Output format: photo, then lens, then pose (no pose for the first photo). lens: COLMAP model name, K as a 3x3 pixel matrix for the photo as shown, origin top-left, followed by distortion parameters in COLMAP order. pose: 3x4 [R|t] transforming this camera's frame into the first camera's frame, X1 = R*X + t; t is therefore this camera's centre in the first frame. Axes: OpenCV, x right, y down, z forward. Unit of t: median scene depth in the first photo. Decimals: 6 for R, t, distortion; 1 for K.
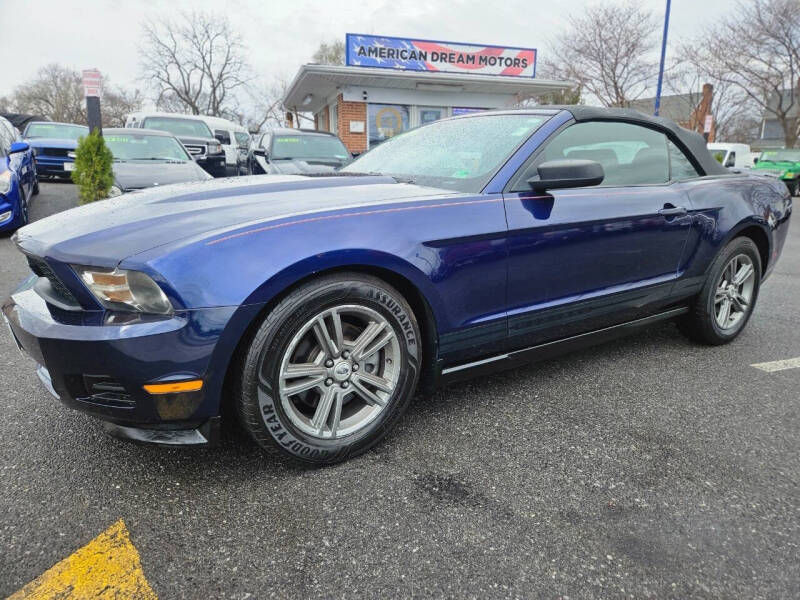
lens RADIAL K [[538.2, 0, 416.1], [0, 538.2, 301.1], [0, 0, 1]] dist [0.071041, -0.058802]
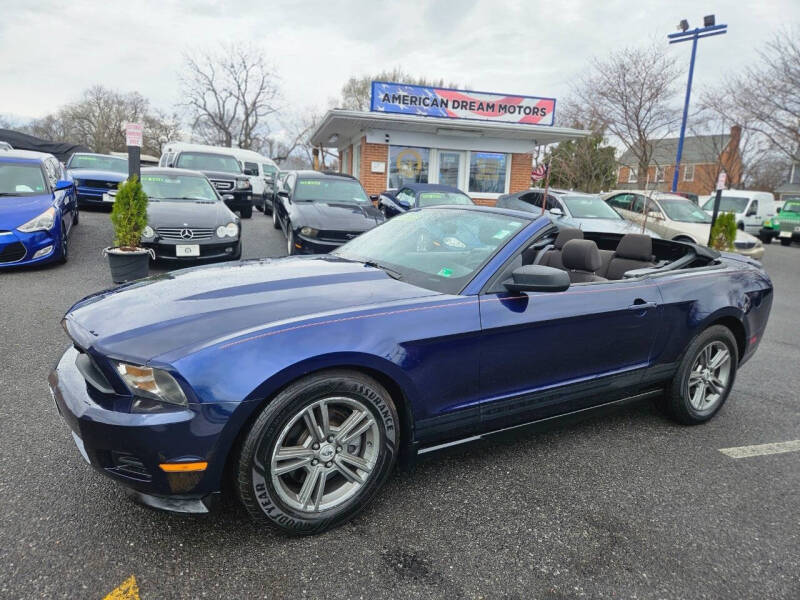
lens RADIAL K [[538.2, 0, 406.9], [0, 538.2, 302.2], [0, 0, 1]] dist [0.071041, -0.058802]
pose [[0.997642, 0.048004, -0.049053, 0.041192], [-0.050227, 0.997717, -0.045138, -0.080930], [0.046774, 0.047495, 0.997776, -0.091167]]
